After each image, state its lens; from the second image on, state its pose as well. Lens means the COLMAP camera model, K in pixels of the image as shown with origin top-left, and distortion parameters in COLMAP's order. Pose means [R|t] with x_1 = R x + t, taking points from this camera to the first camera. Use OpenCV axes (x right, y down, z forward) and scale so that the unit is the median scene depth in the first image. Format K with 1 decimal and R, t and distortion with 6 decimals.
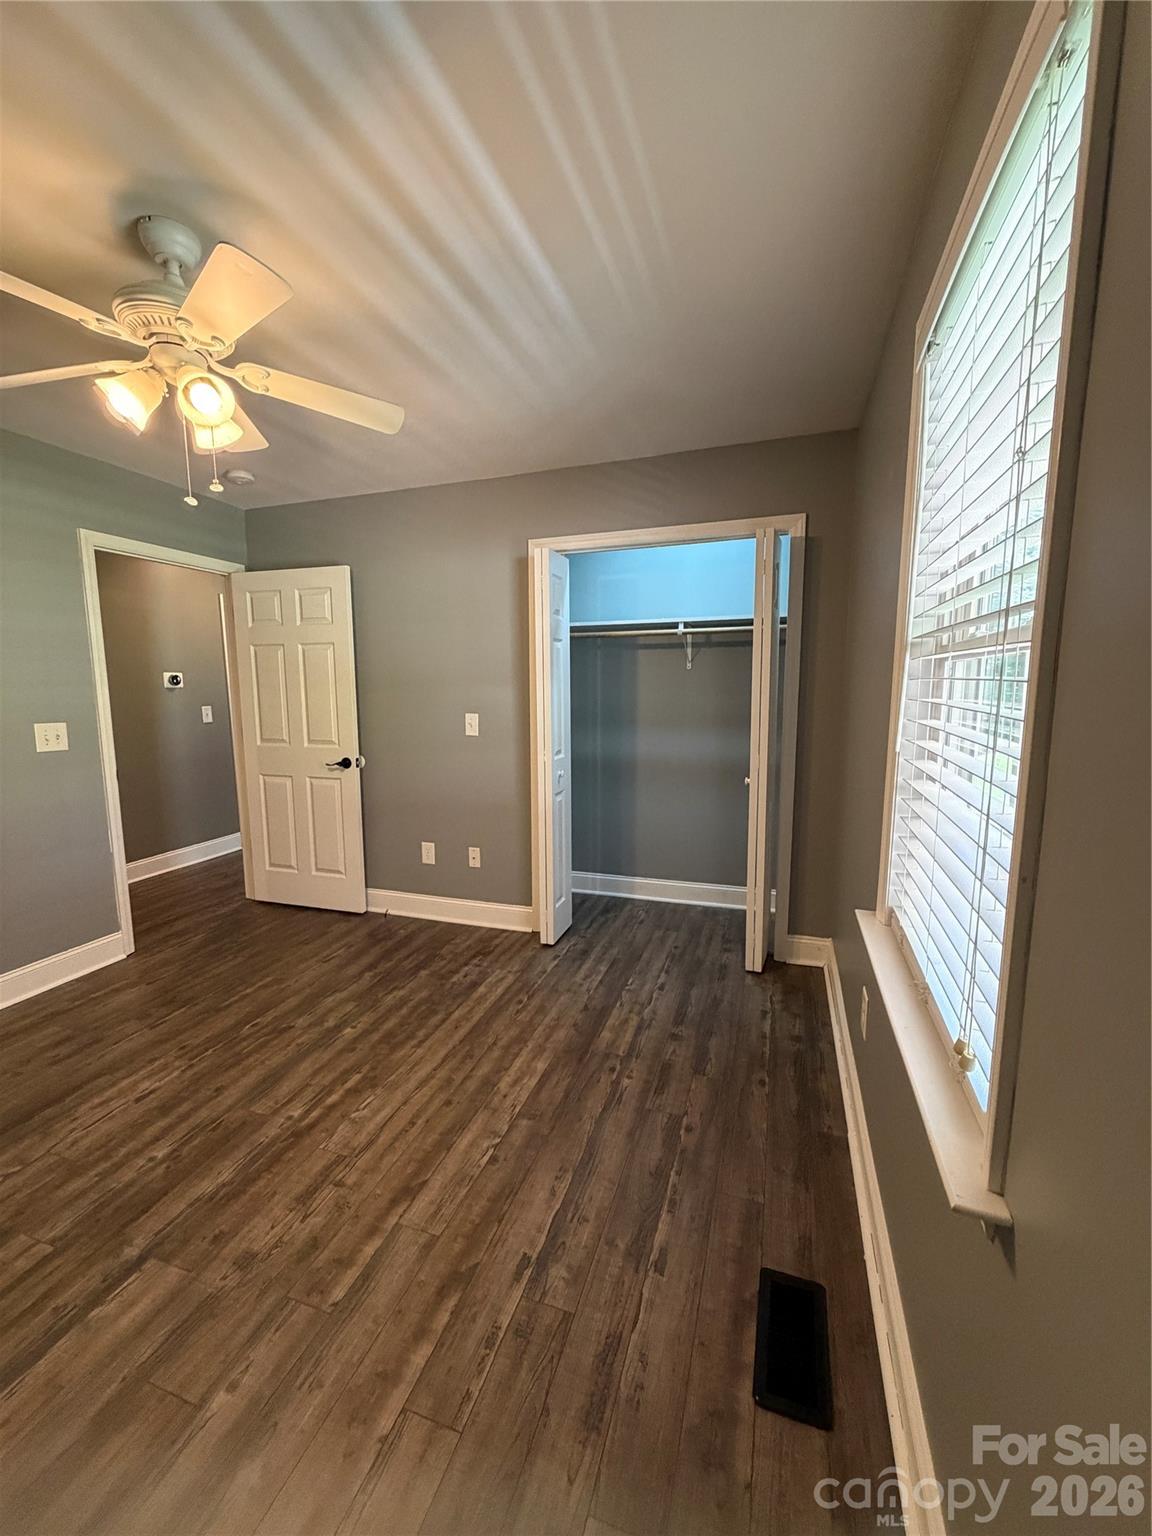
lens RADIAL K [[619.9, 0, 575.5], [0, 619.9, 769.4], [0, 0, 1]] dist [0.000483, 0.000067]
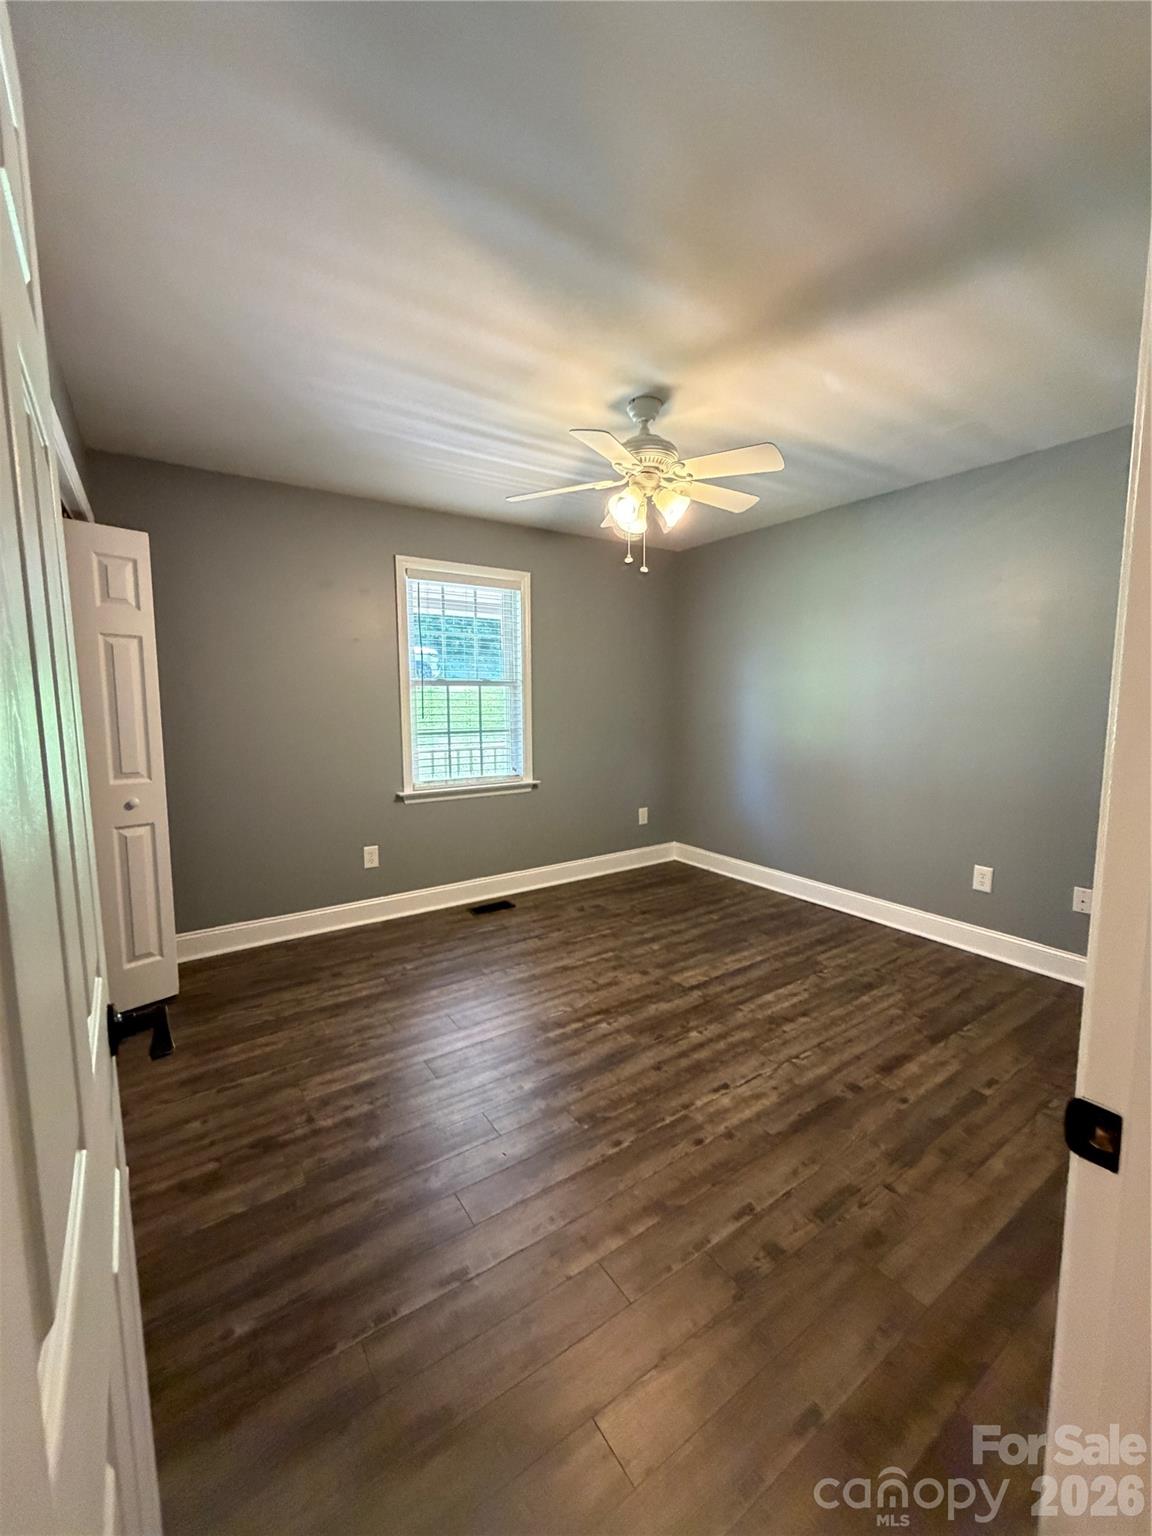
lens RADIAL K [[619.9, 0, 575.5], [0, 619.9, 769.4], [0, 0, 1]] dist [0.000483, 0.000067]
pose [[-0.802390, -0.059169, 0.593859, -1.211605], [0.090971, 0.971319, 0.219691, -0.259735], [-0.589826, 0.230302, -0.773994, 2.038537]]
